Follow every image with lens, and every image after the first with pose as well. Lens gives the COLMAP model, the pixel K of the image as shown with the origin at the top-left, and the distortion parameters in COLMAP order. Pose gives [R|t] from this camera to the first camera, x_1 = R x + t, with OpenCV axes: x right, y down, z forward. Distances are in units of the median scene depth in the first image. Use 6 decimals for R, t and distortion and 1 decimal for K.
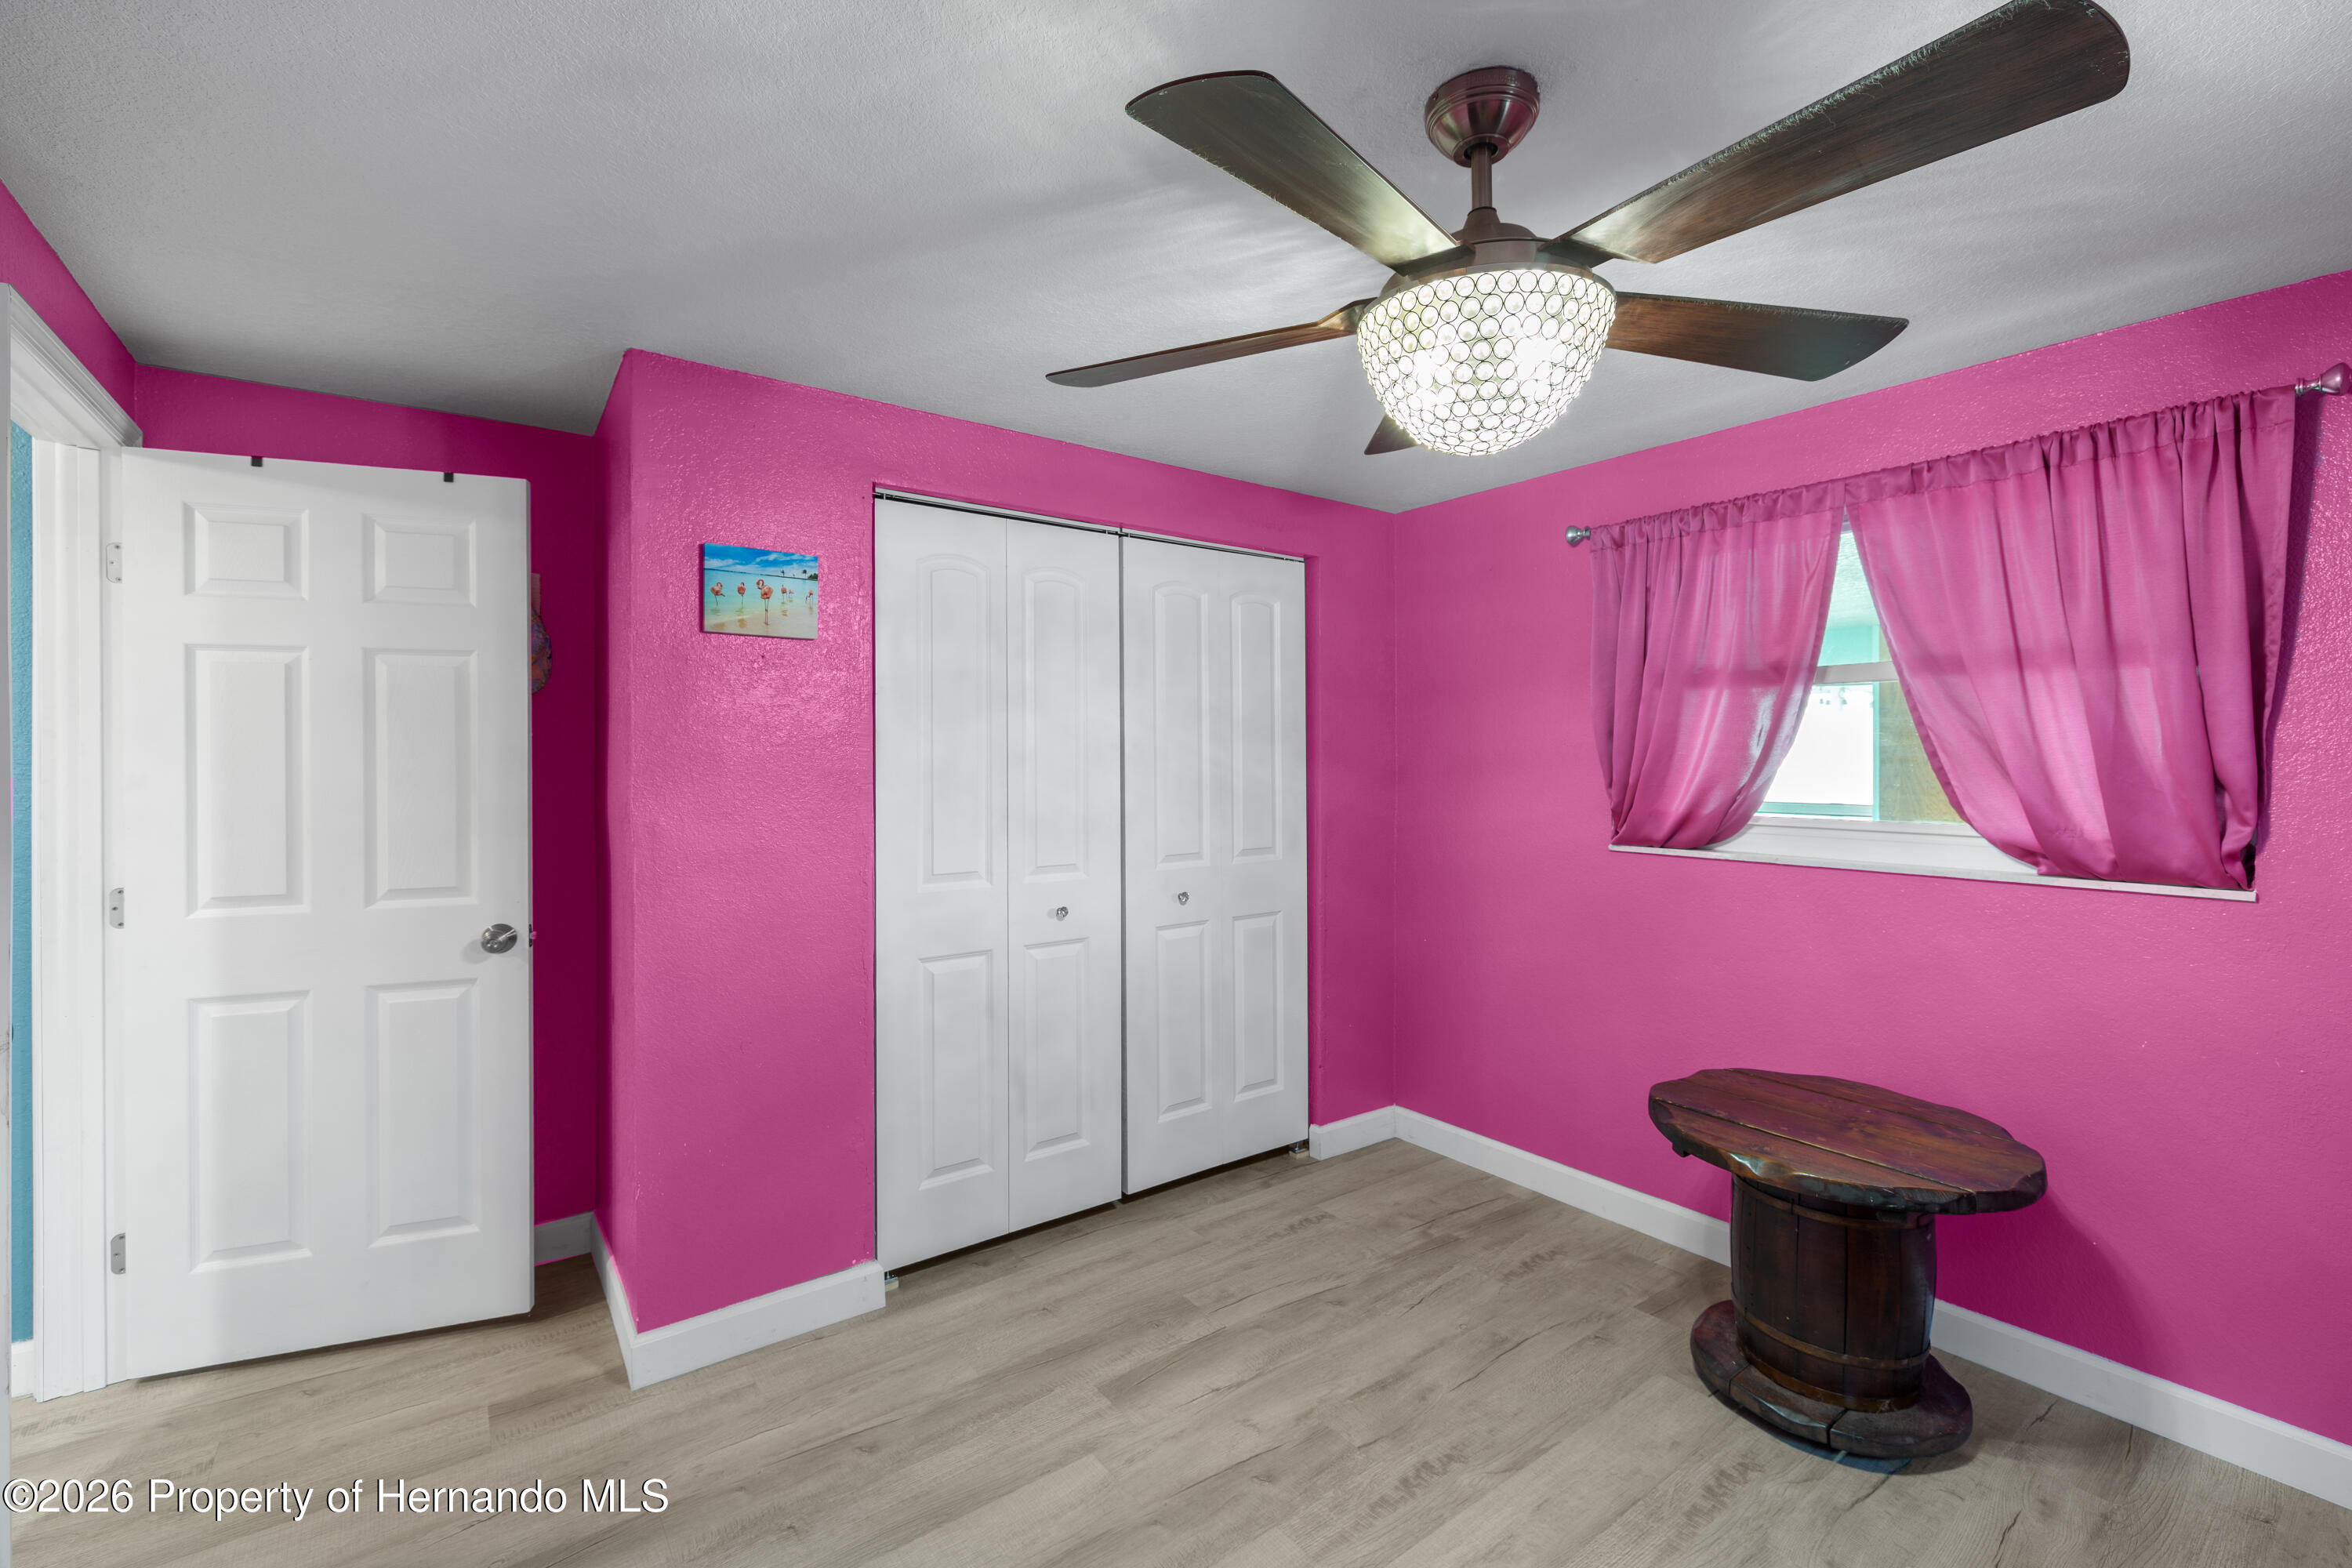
lens RADIAL K [[1002.0, 0, 1175.7], [0, 1002.0, 759.3], [0, 0, 1]] dist [-0.000386, -0.000030]
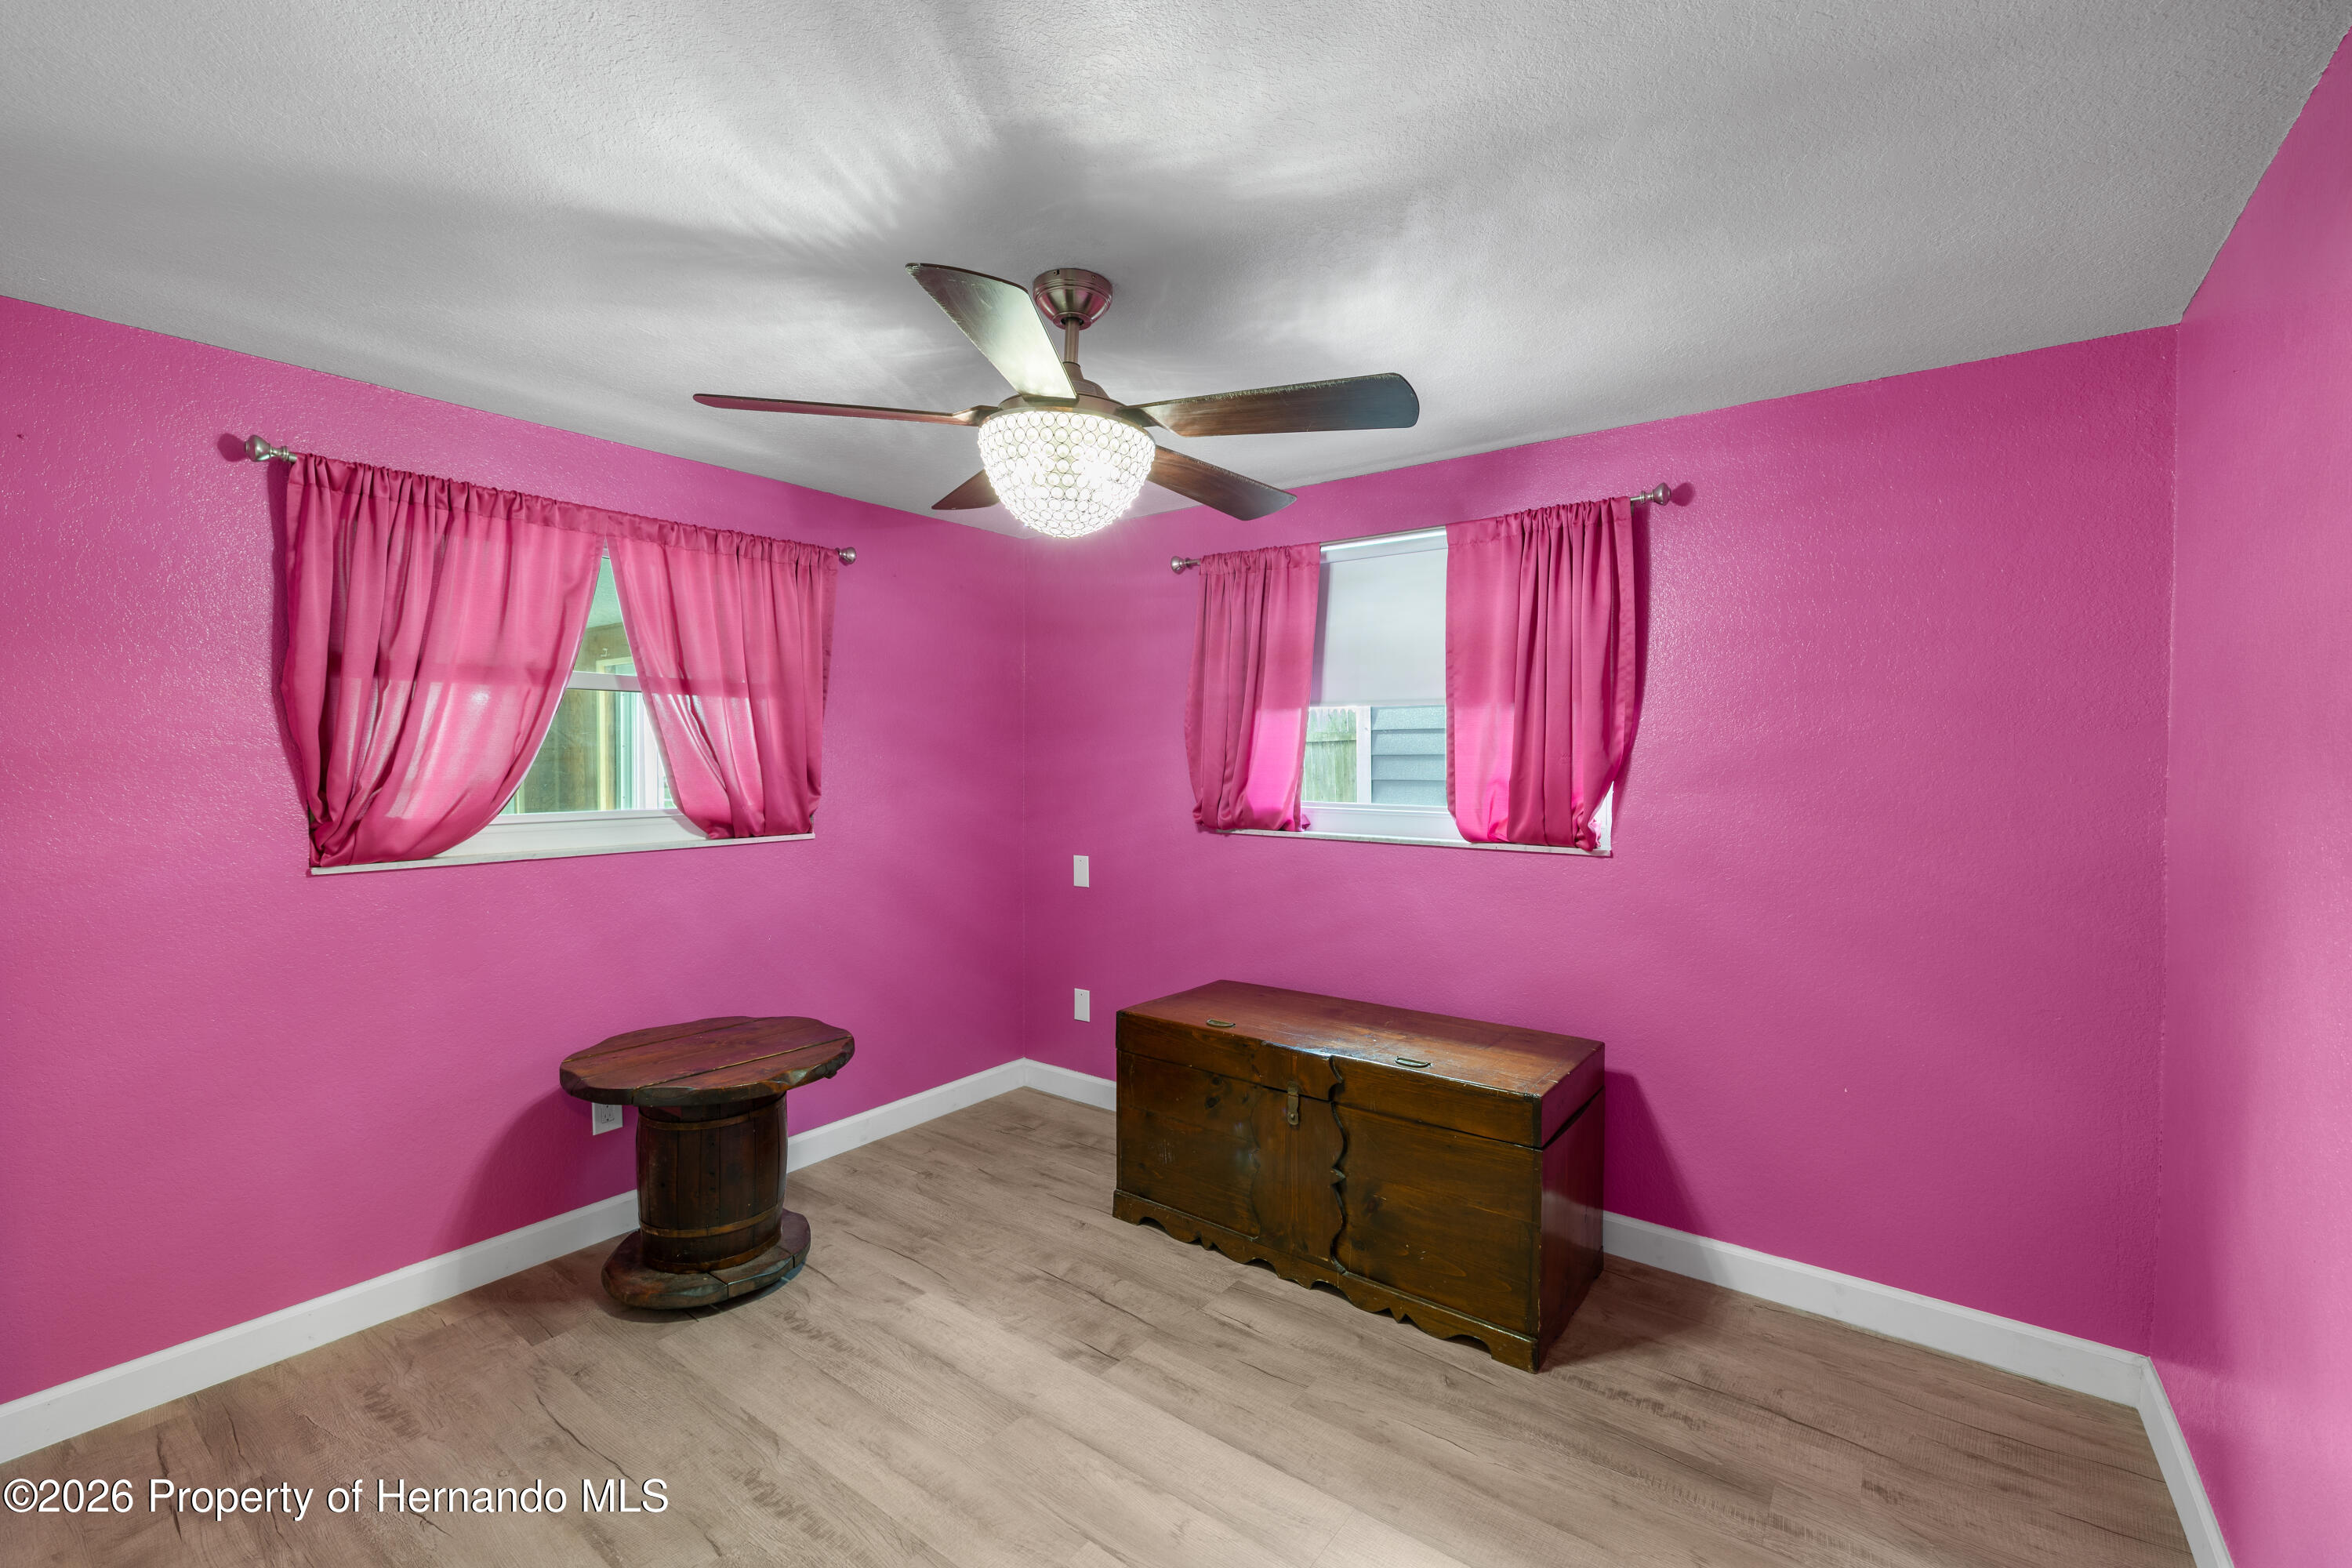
lens RADIAL K [[994.0, 0, 1177.4], [0, 994.0, 769.1], [0, 0, 1]] dist [-0.001105, -0.000092]
pose [[-0.285928, -0.014822, 0.958136, -0.701792], [-0.001597, 0.999886, 0.014992, -0.005835], [-0.958250, 0.002756, -0.285920, 0.815793]]
